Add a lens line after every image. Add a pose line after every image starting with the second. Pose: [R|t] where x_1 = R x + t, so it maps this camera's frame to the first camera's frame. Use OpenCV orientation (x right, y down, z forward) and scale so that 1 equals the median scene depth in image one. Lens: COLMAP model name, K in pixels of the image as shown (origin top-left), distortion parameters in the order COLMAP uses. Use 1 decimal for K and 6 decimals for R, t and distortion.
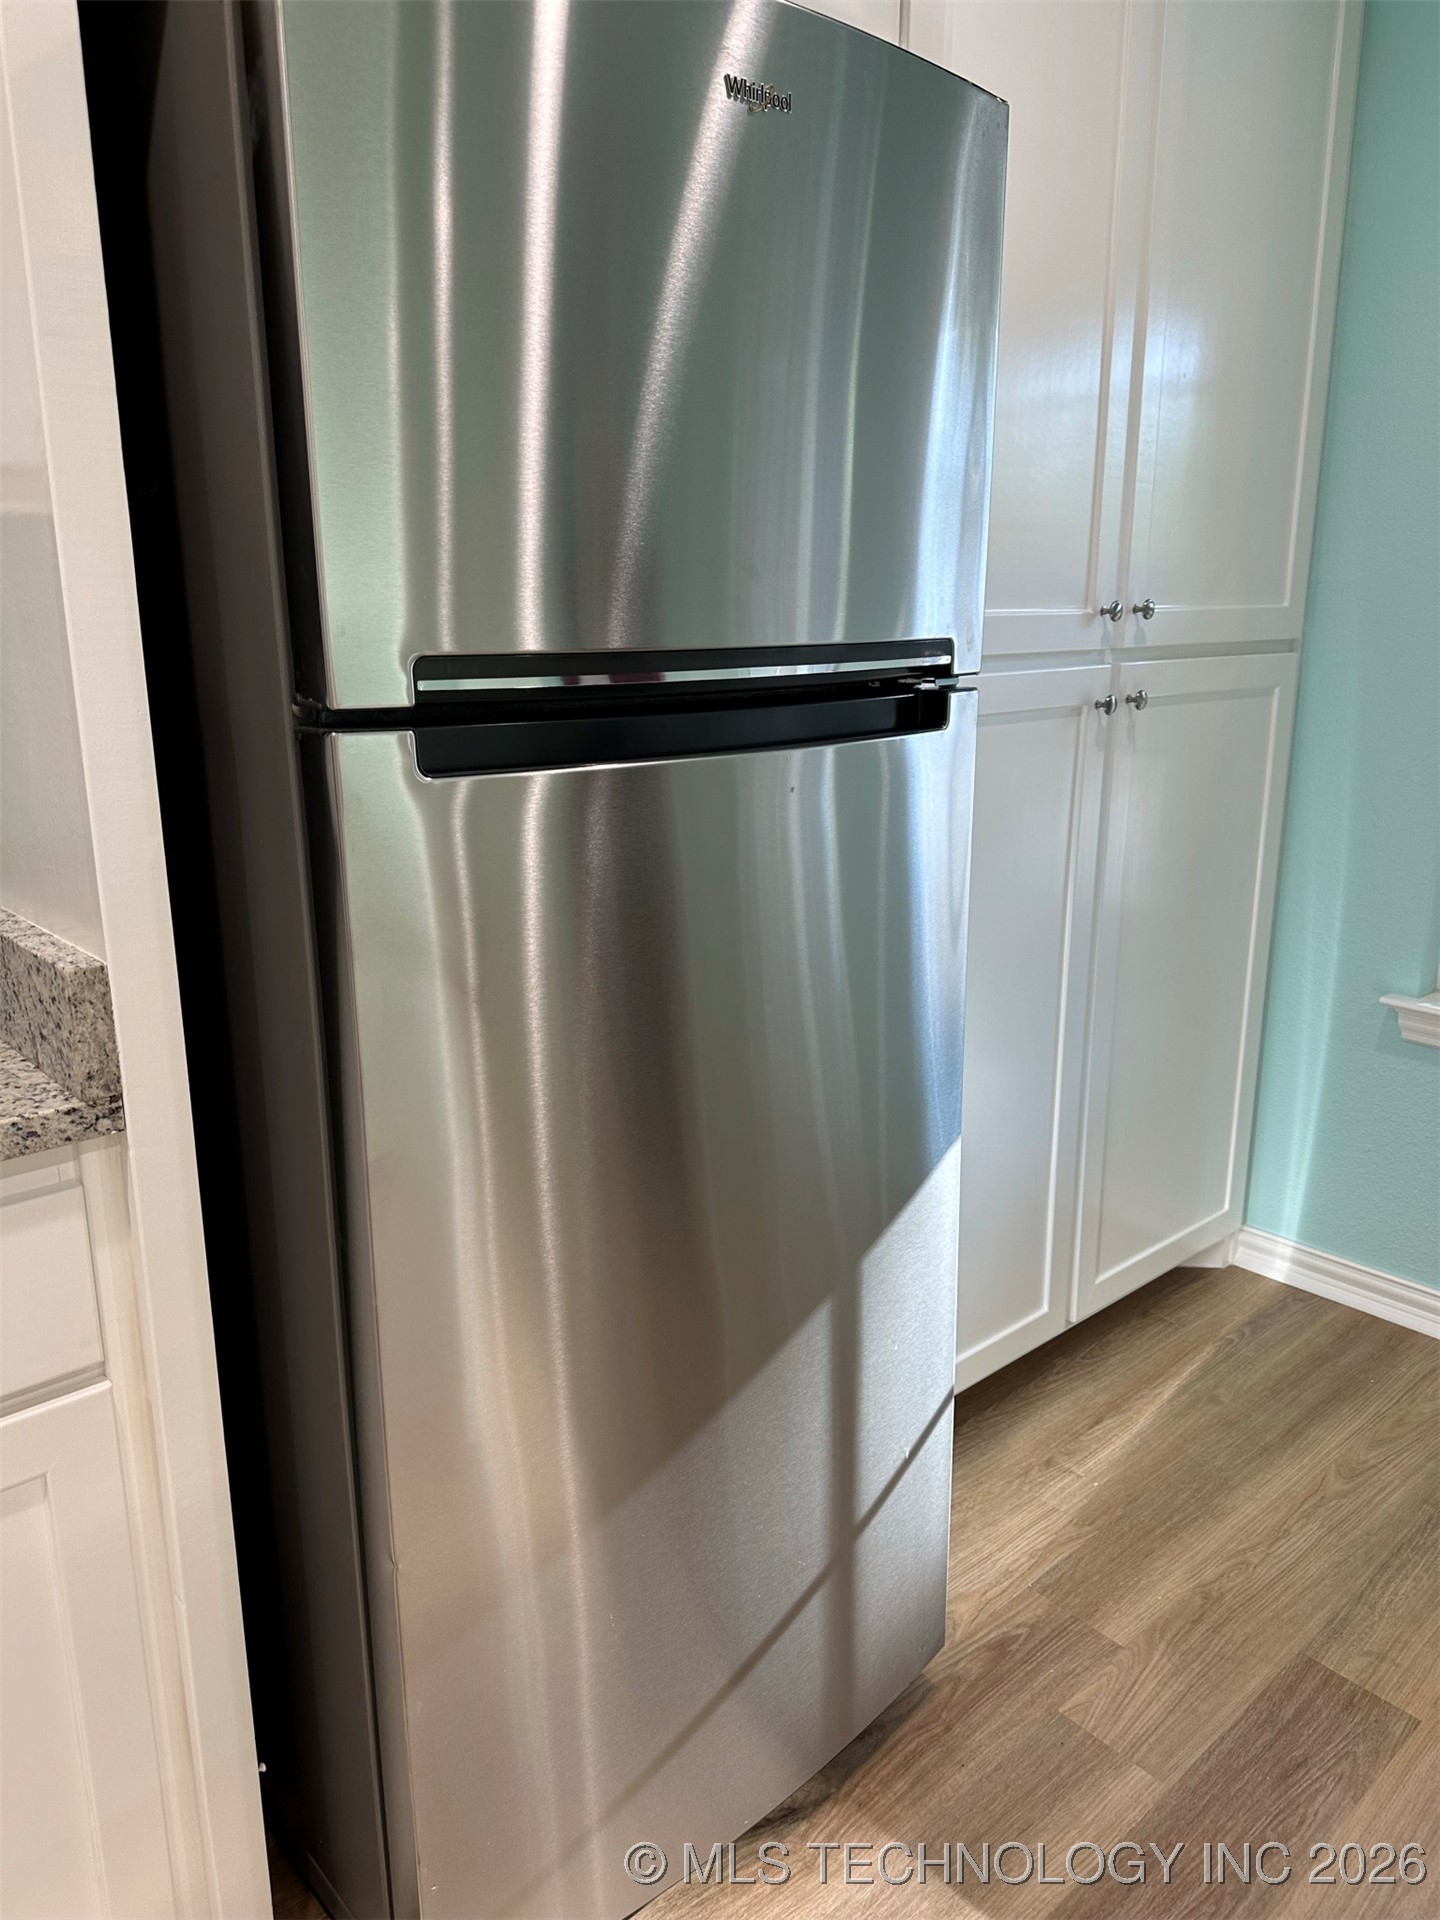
lens RADIAL K [[1346.7, 0, 727.8], [0, 1346.7, 957.7], [0, 0, 1]] dist [0.042822, -0.049581]
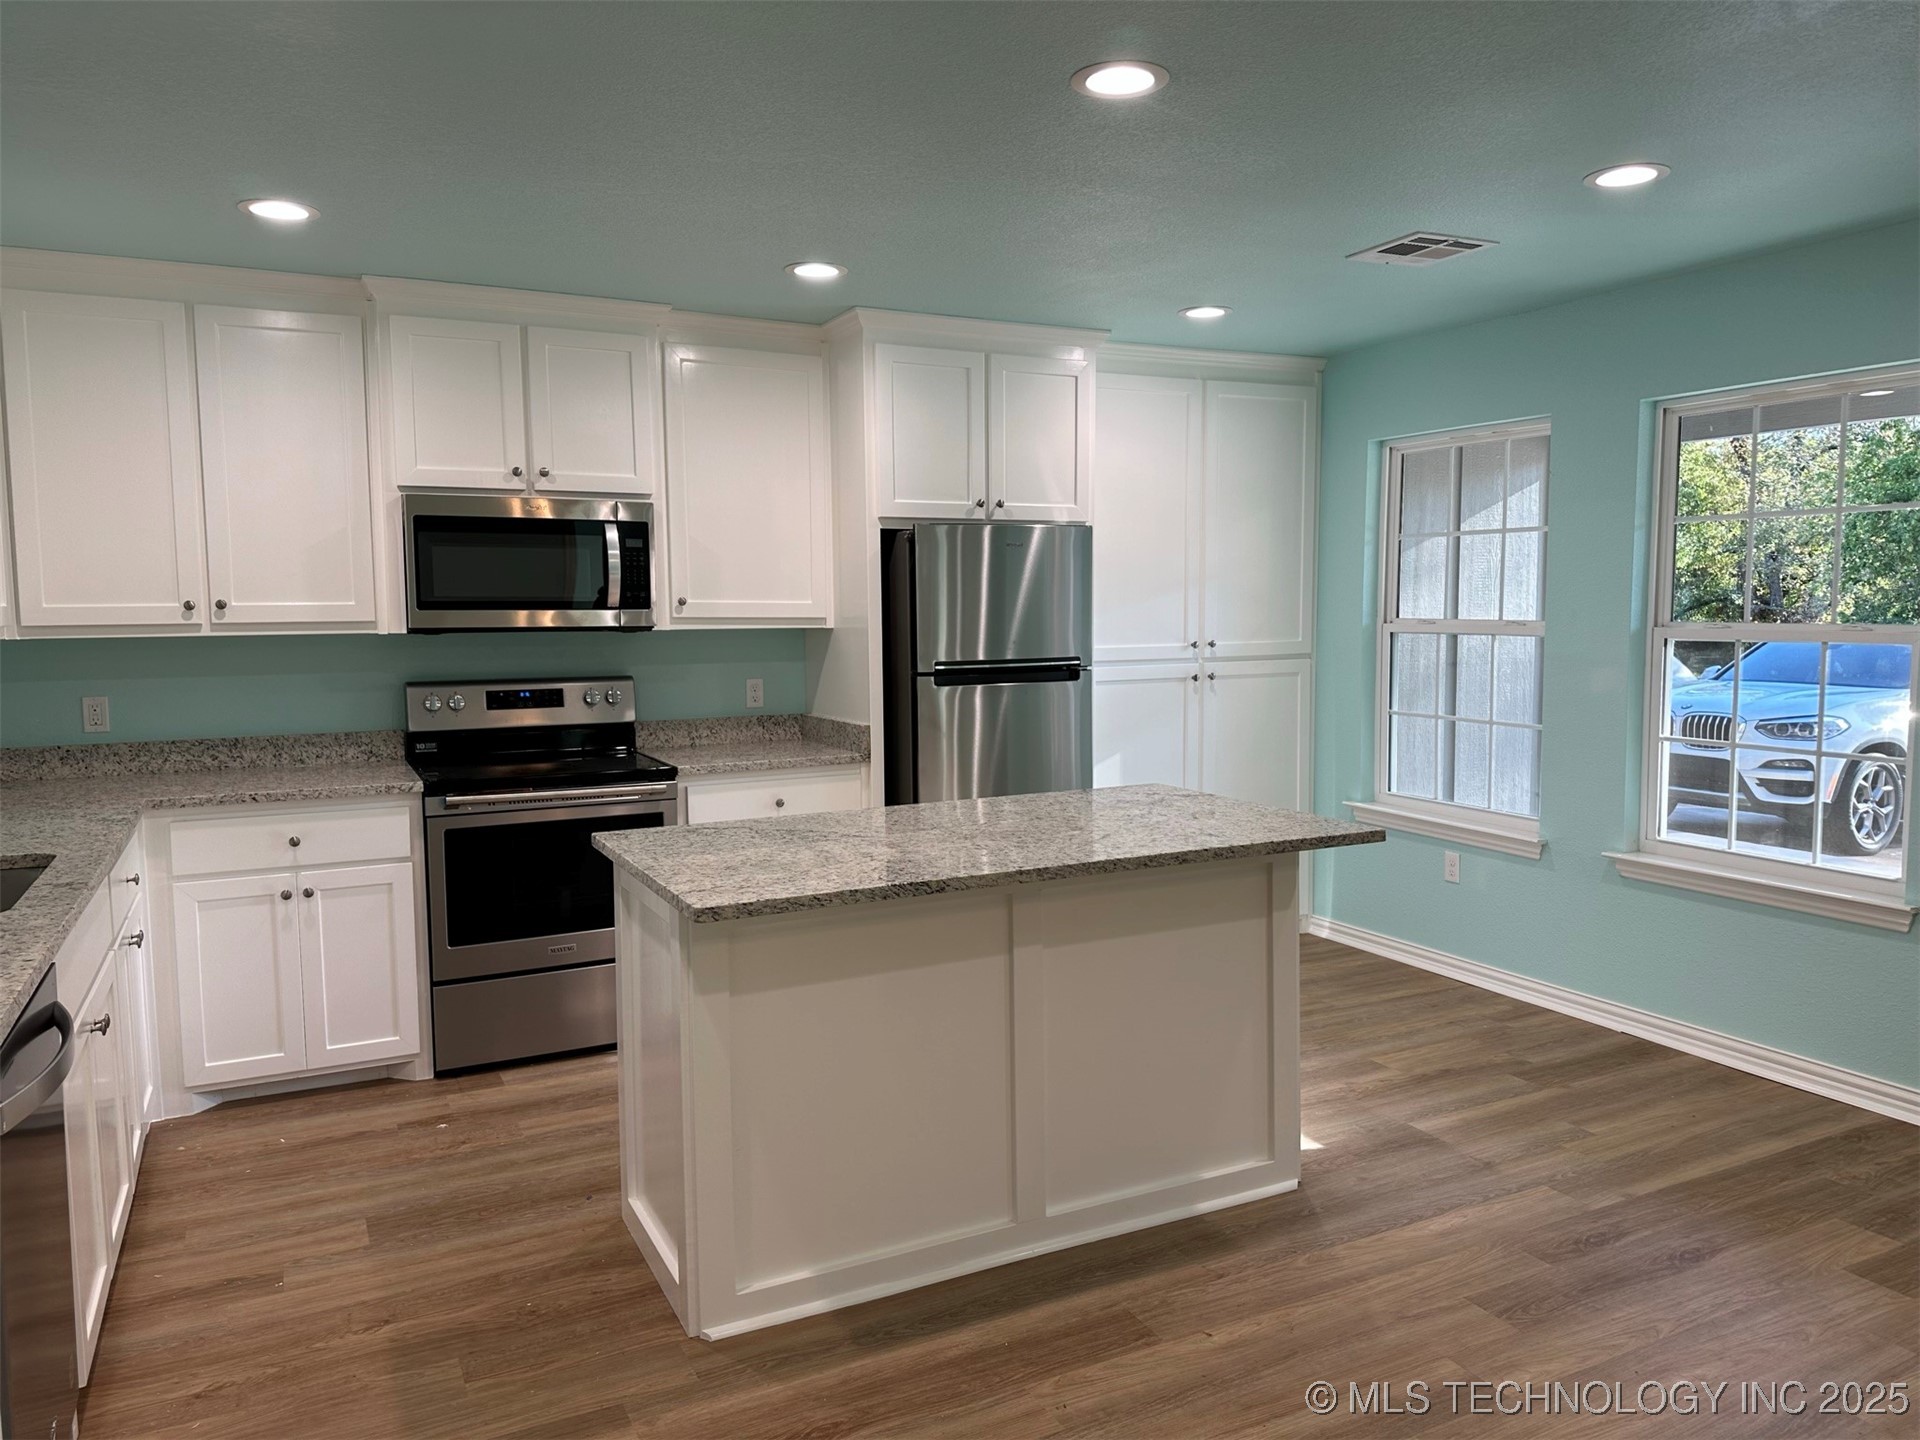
lens RADIAL K [[1346.7, 0, 979.9], [0, 1346.7, 724.6], [0, 0, 1]] dist [0.042822, -0.049581]
pose [[0.970508, 0.012560, -0.240742, 0.597699], [-0.052196, 0.985901, -0.158982, 0.416656], [0.235351, 0.166859, 0.957480, -1.949860]]
